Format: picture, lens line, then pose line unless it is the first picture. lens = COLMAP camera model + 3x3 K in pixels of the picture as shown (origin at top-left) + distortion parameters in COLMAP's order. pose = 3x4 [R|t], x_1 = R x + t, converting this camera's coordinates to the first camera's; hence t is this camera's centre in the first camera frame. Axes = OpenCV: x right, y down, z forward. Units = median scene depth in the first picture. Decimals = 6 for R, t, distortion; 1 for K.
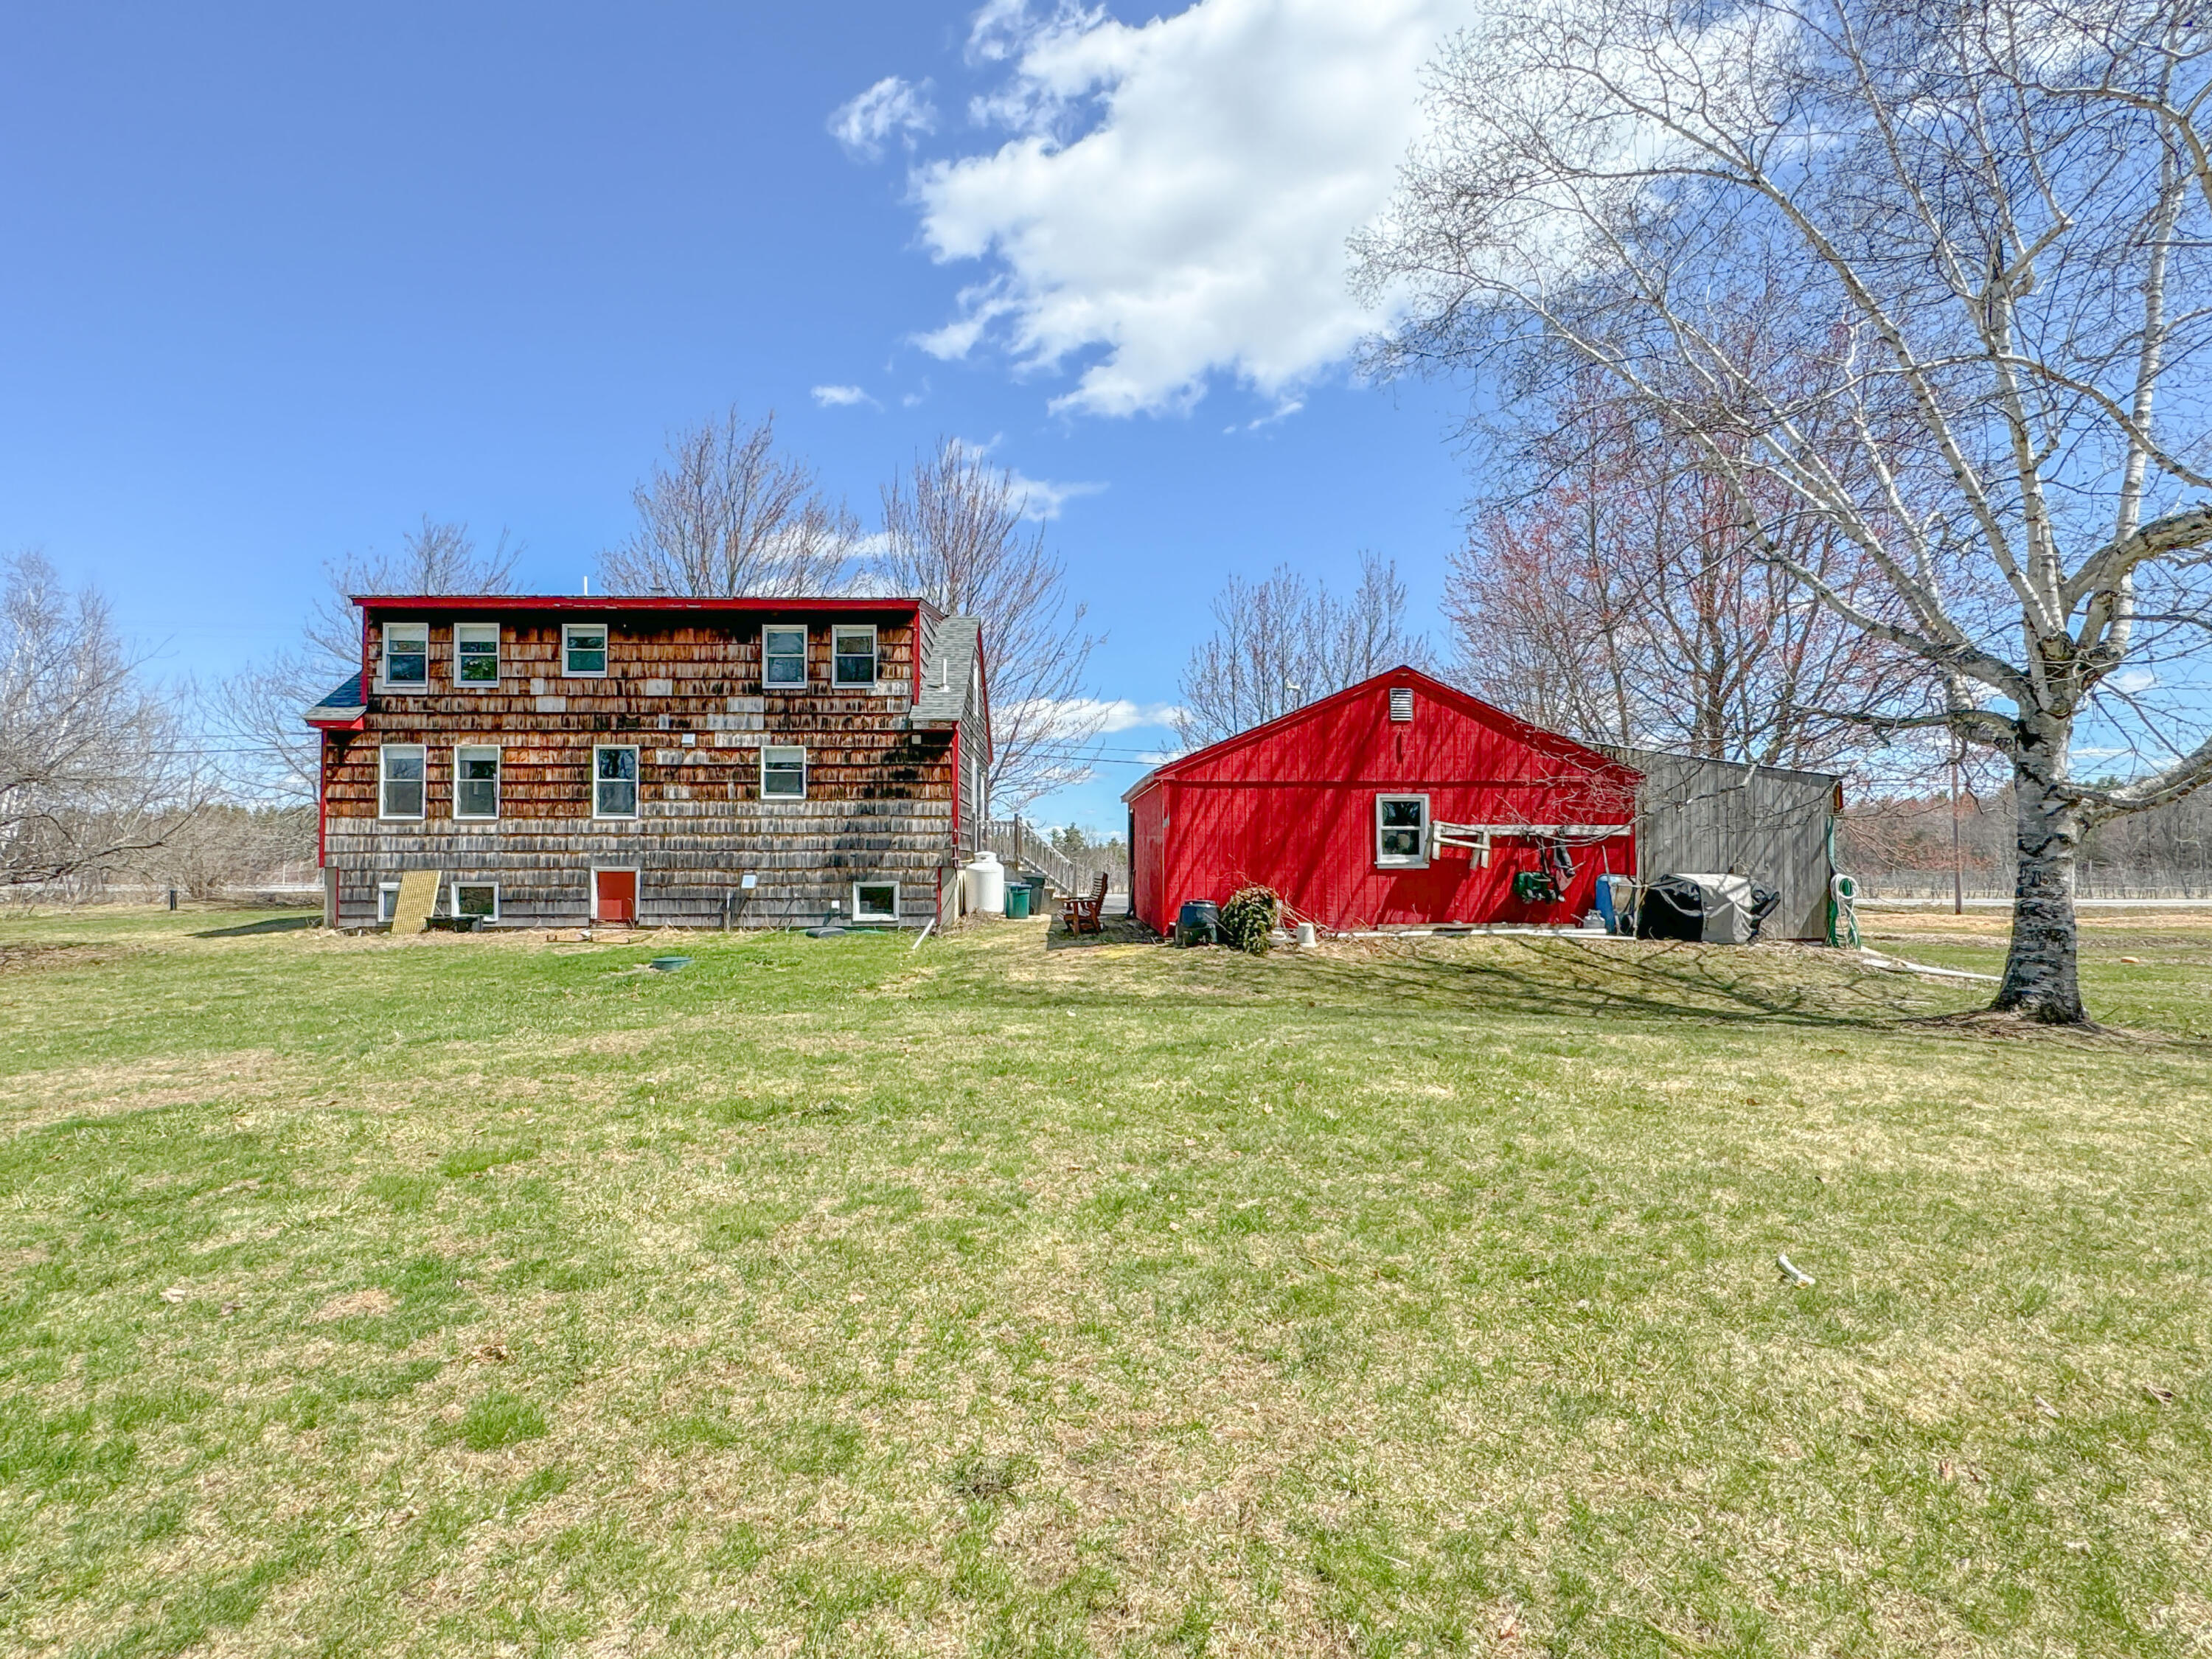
lens RADIAL K [[1145.8, 0, 1106.0], [0, 1145.8, 829.5], [0, 0, 1]] dist [0.001614, 0.000145]
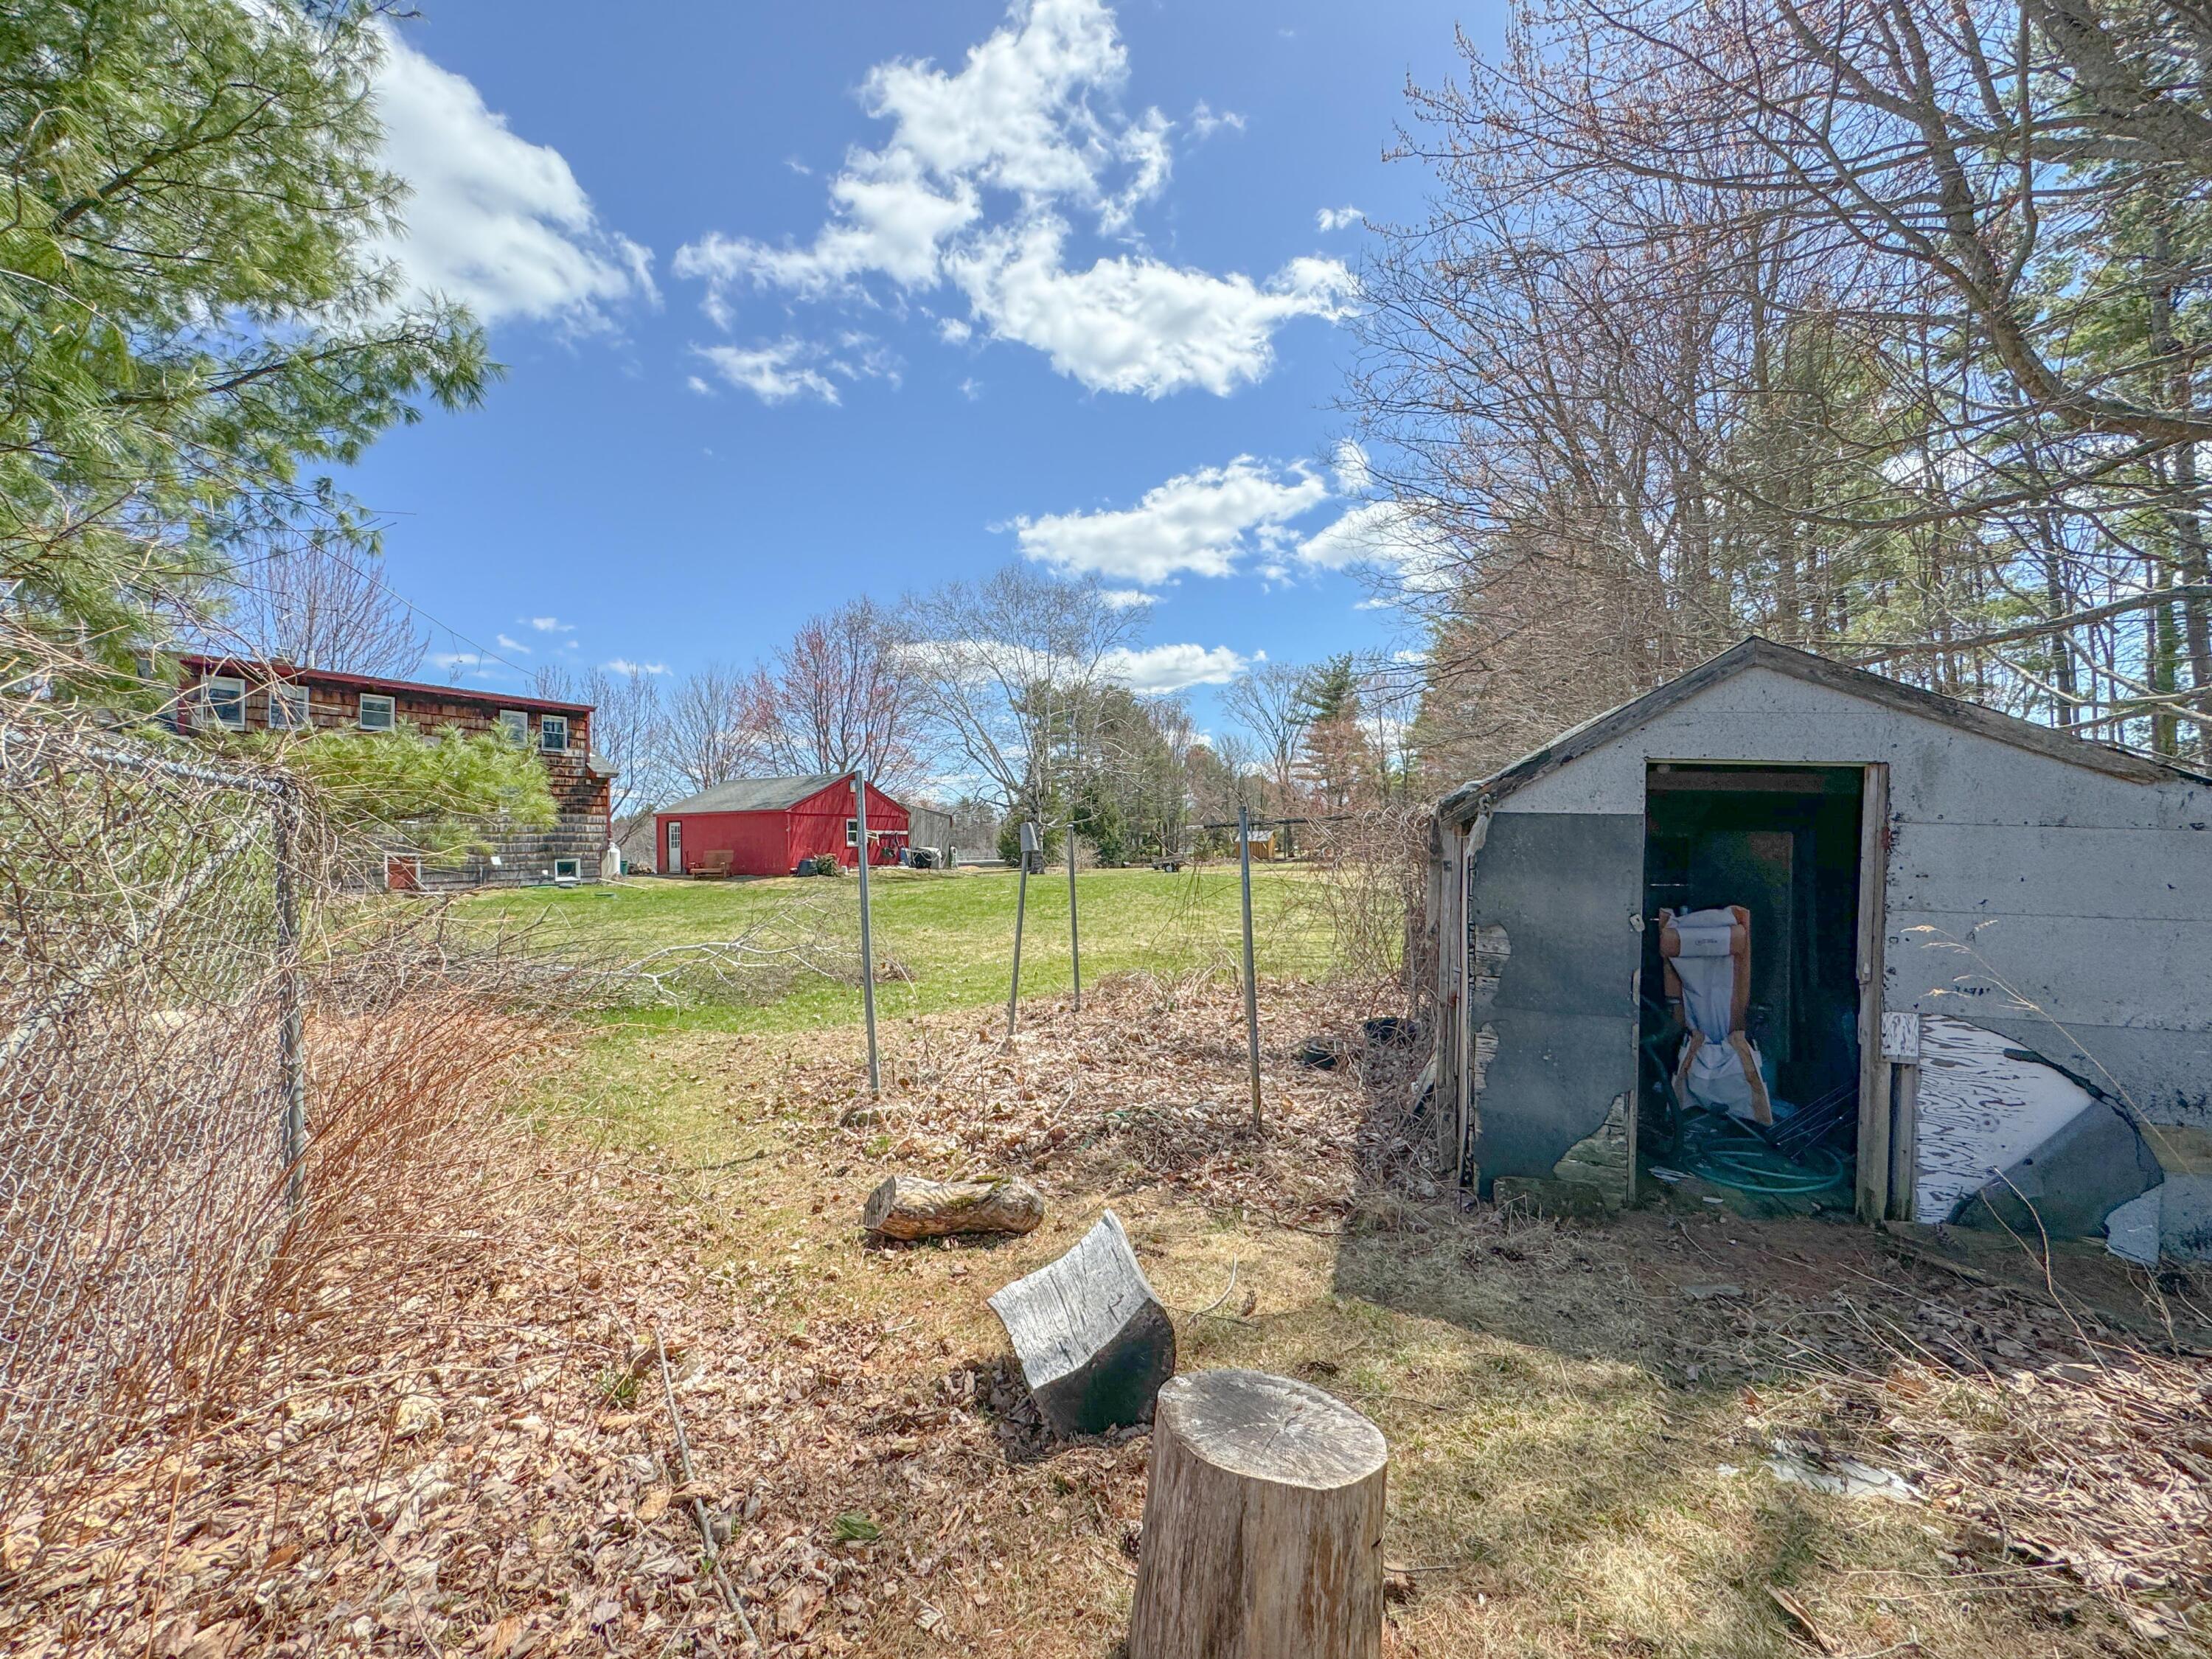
lens RADIAL K [[879.7, 0, 1106.0], [0, 879.7, 829.5], [0, 0, 1]] dist [0.000225, 0.000042]
pose [[0.484883, 0.004667, 0.874567, -1.273944], [-0.009720, 0.999953, 0.000053, -0.012156], [-0.874525, -0.008527, 0.484906, -0.535179]]
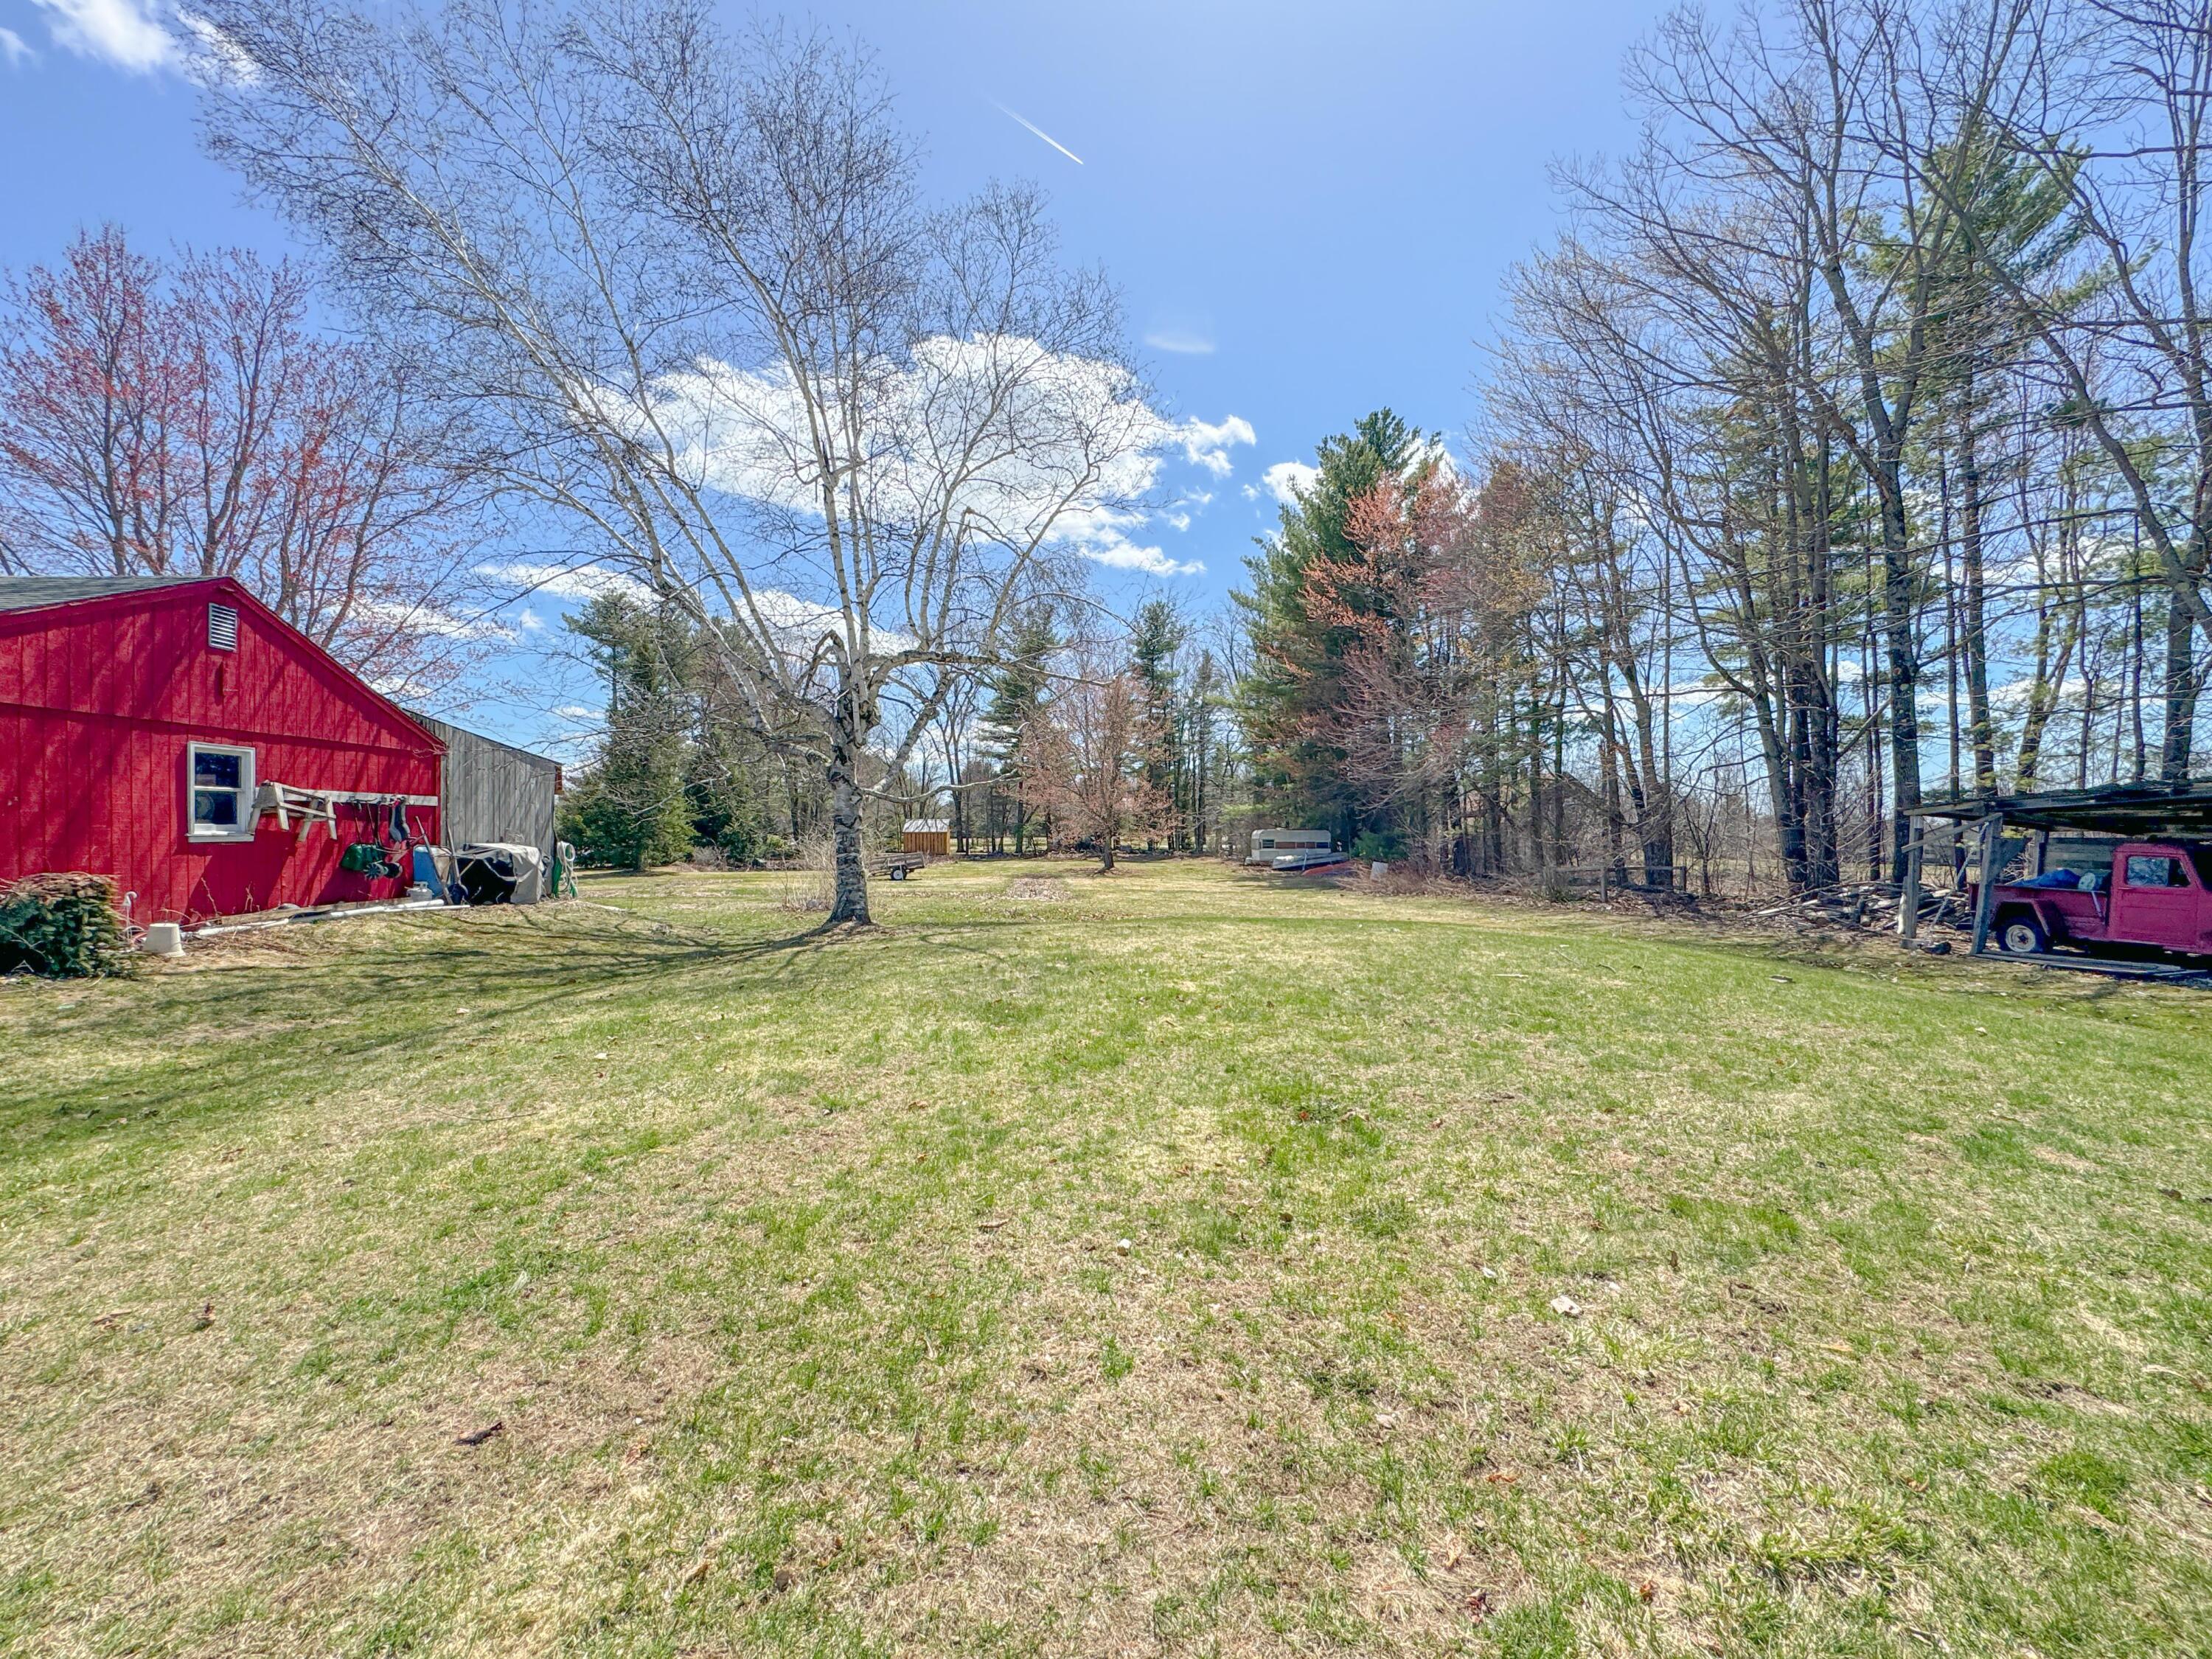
lens RADIAL K [[879.7, 0, 1106.0], [0, 879.7, 829.5], [0, 0, 1]] dist [0.000225, 0.000042]
pose [[0.019084, -0.002181, 0.999816, -0.314165], [-0.027997, 0.999604, 0.002715, 0.007147], [-0.999426, -0.028044, 0.019015, 0.396495]]
